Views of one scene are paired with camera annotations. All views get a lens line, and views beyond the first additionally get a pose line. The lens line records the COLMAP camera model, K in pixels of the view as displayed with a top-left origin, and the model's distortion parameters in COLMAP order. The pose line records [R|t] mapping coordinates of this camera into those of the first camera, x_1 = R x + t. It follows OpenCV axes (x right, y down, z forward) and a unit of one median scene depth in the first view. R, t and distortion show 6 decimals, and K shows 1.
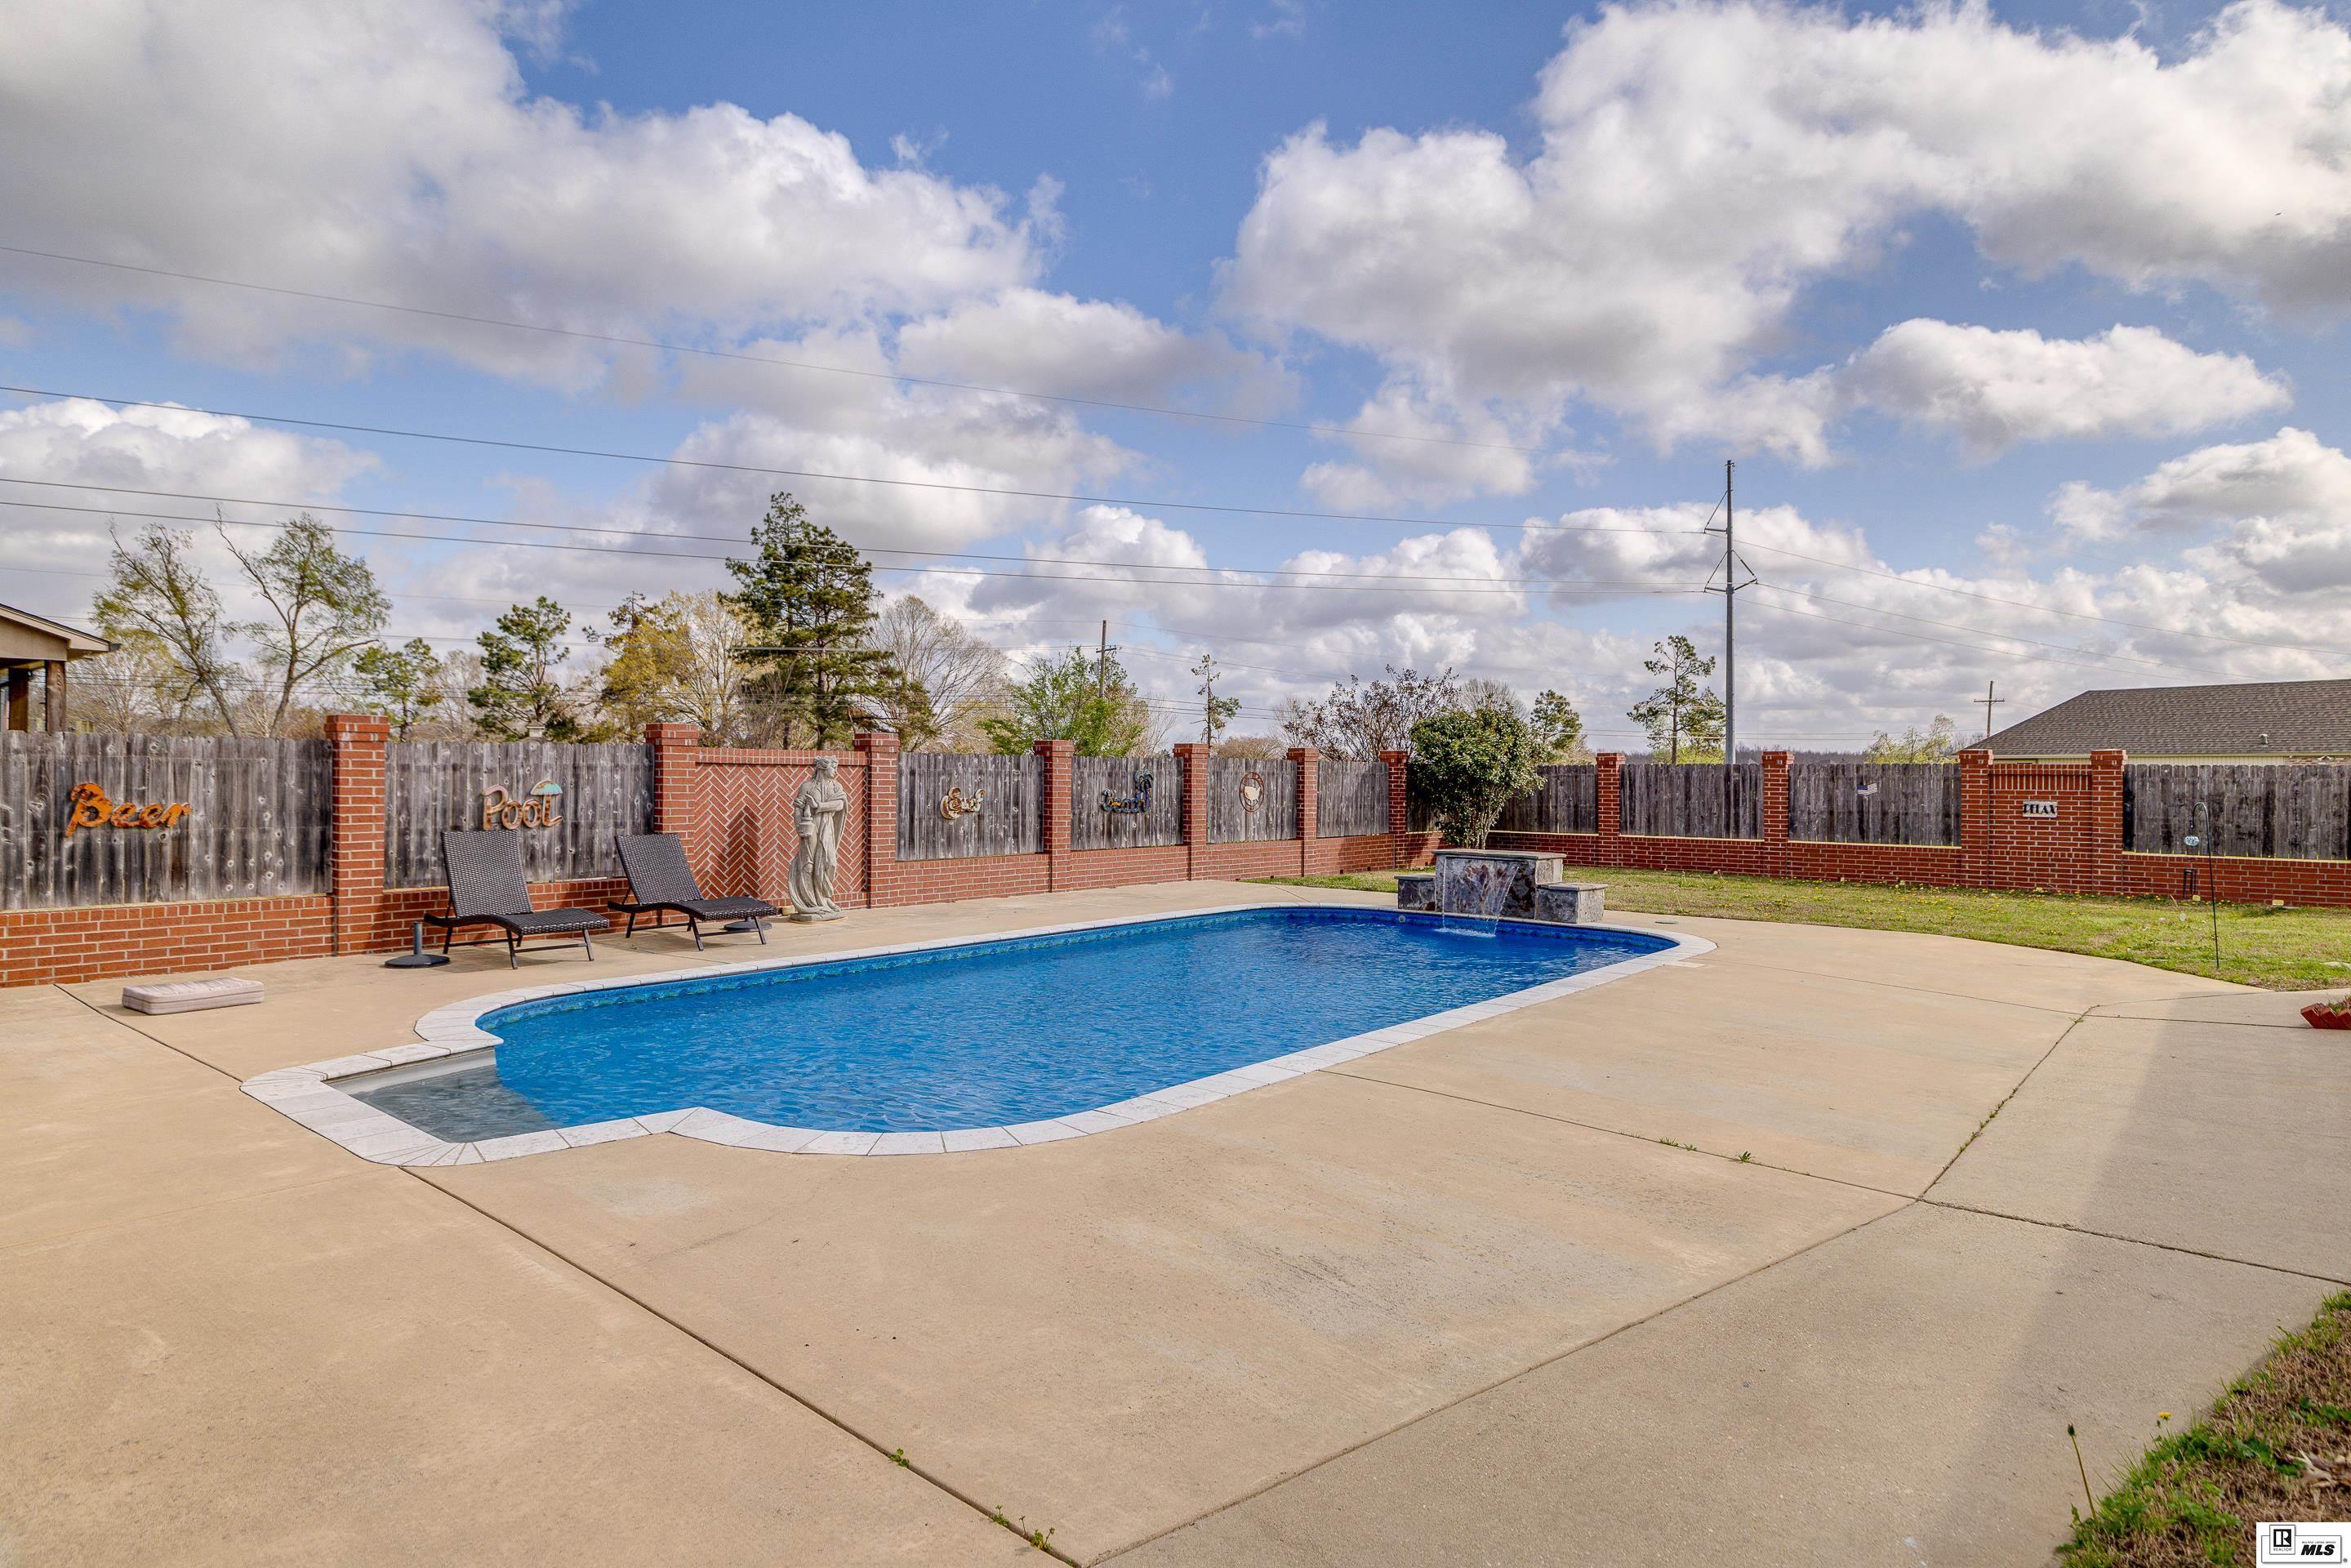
lens RADIAL K [[1307.7, 0, 1163.6], [0, 1307.7, 774.1], [0, 0, 1]] dist [0.001958, 0.004061]
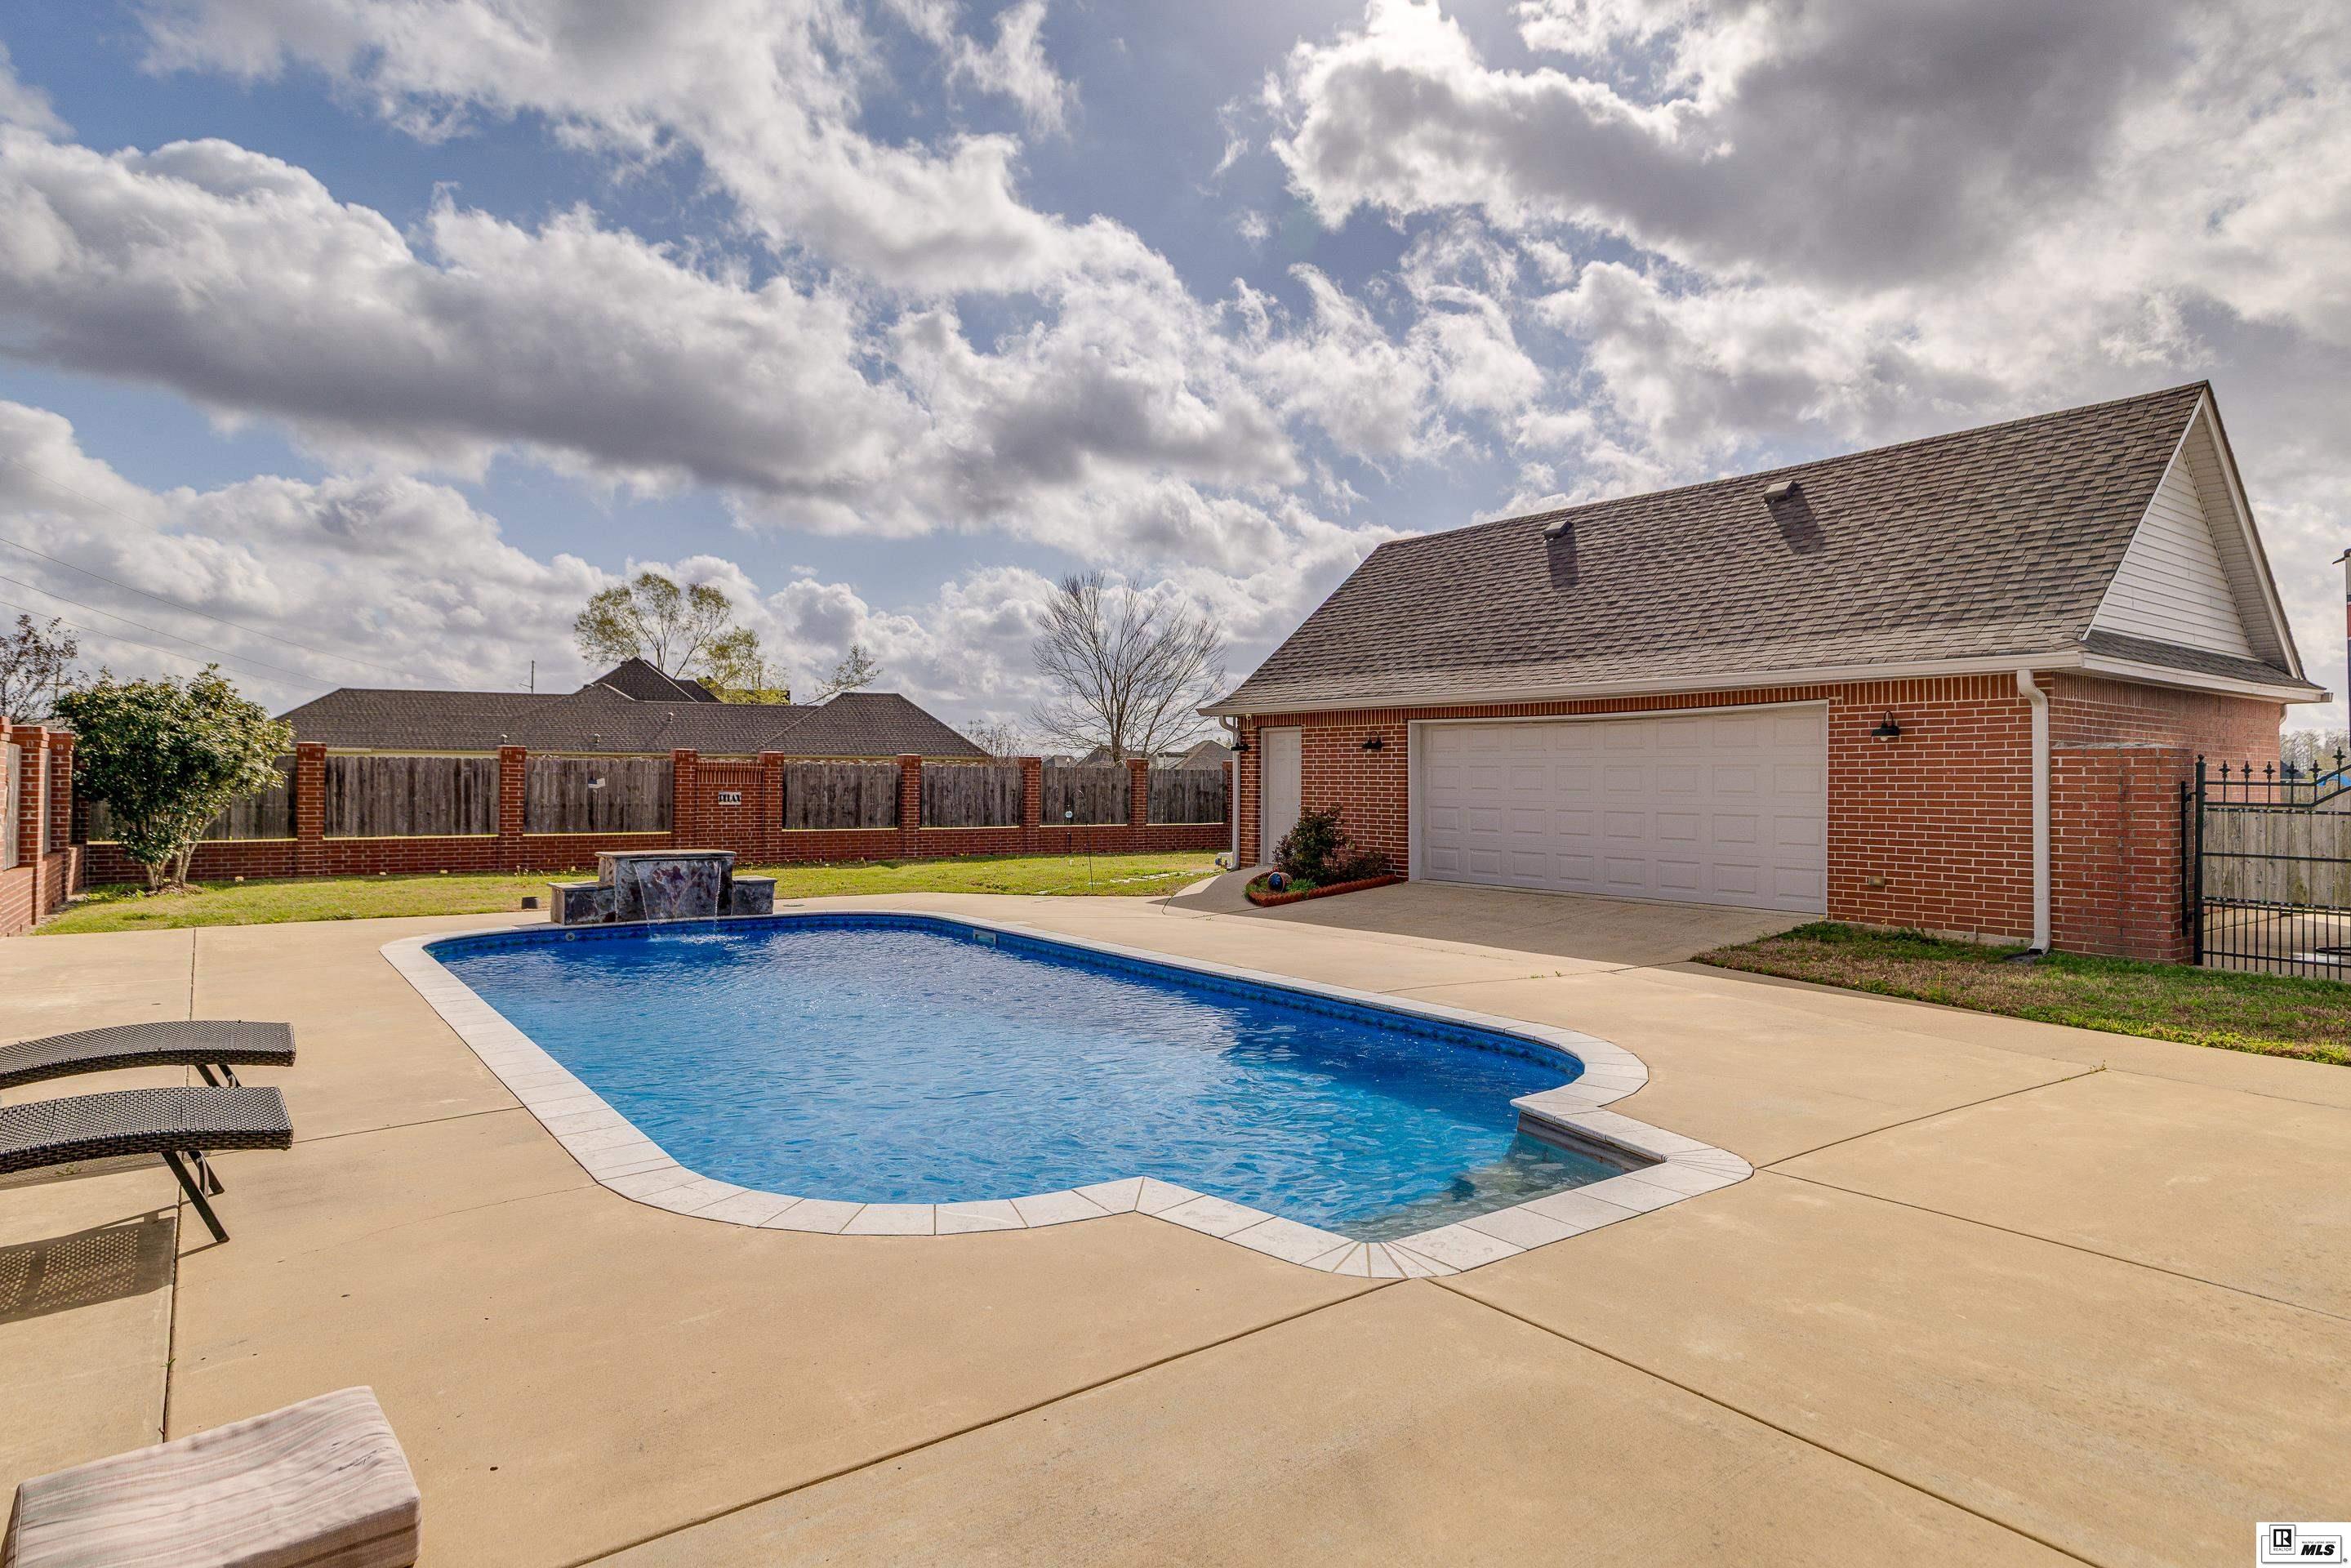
lens RADIAL K [[1307.7, 0, 1167.3], [0, 1307.7, 776.6], [0, 0, 1]] dist [0.001958, 0.004061]
pose [[0.243233, -0.002613, 0.969964, -0.390629], [-0.006532, 0.999969, 0.004332, -0.001776], [-0.969946, -0.007390, 0.243208, 0.272589]]
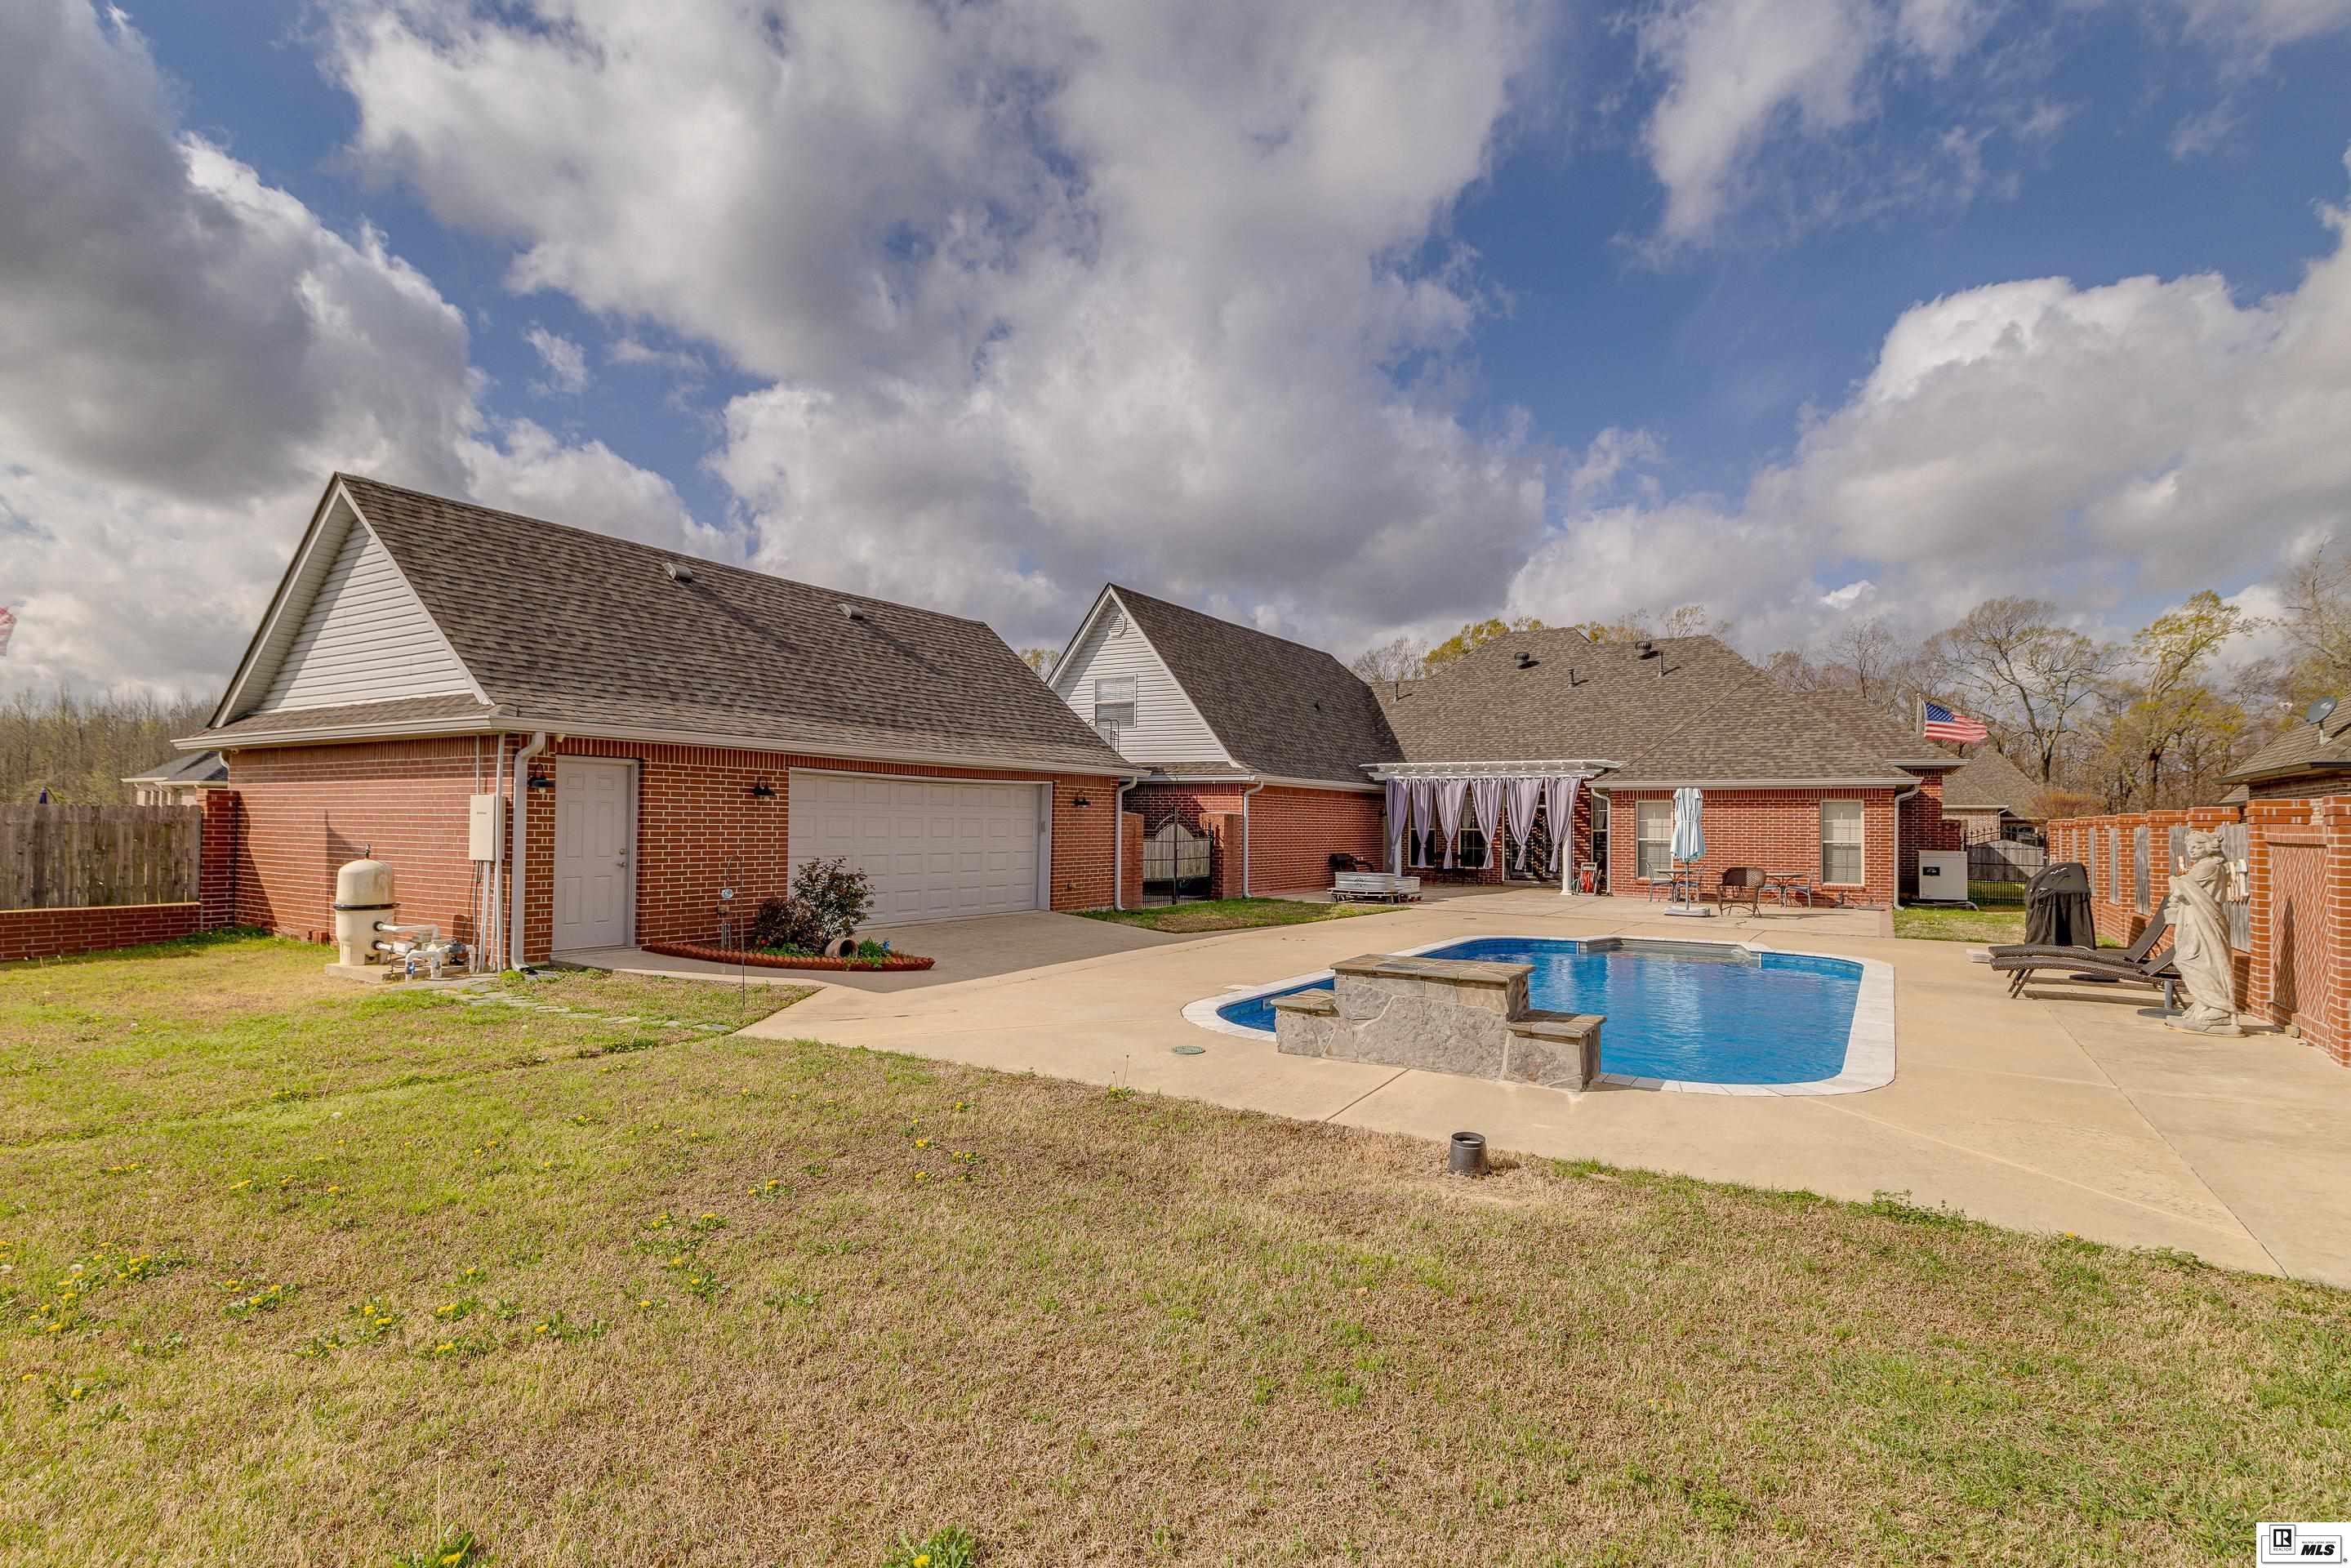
lens RADIAL K [[1218.0, 0, 1155.2], [0, 1218.0, 800.4], [0, 0, 1]] dist [-0.003815, -0.000419]
pose [[-0.987911, -0.023159, -0.153281, 0.328279], [-0.020262, 0.999586, -0.020438, -0.004427], [0.153691, -0.017085, -0.987971, 1.068310]]
